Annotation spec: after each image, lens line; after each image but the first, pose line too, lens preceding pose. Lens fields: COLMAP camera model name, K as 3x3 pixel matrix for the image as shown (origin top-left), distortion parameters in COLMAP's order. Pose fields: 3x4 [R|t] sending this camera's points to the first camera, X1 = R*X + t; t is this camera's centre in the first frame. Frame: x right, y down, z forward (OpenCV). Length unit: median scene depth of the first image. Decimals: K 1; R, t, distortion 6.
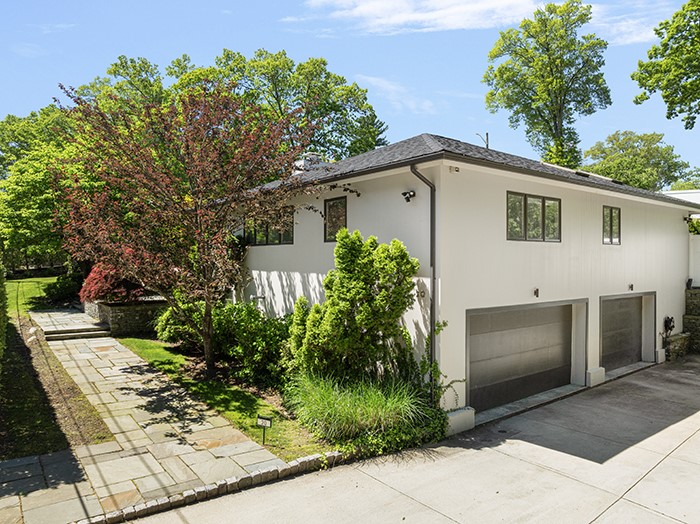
lens RADIAL K [[493.2, 0, 350.0], [0, 493.2, 262.0], [0, 0, 1]] dist [-0.062296, 0.033432]
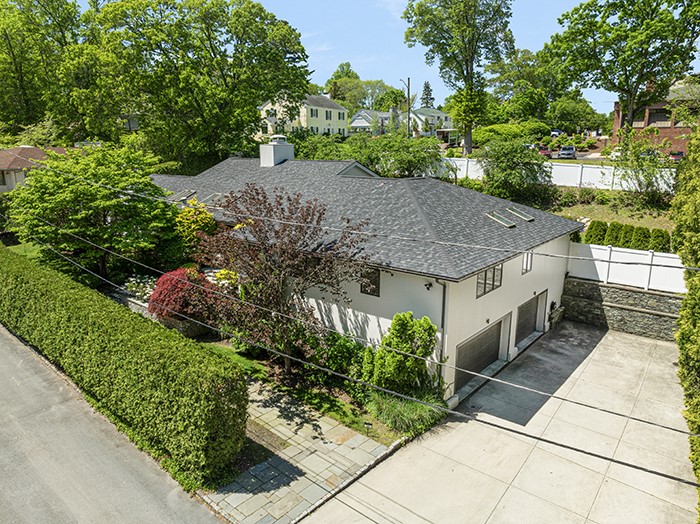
lens RADIAL K [[493.2, 0, 350.0], [0, 493.2, 262.0], [0, 0, 1]] dist [-0.062296, 0.033432]
pose [[0.977783, -0.047121, 0.204255, -0.385337], [0.000035, 0.974443, 0.224637, -0.467897], [-0.209620, -0.219639, 0.952795, -0.436599]]
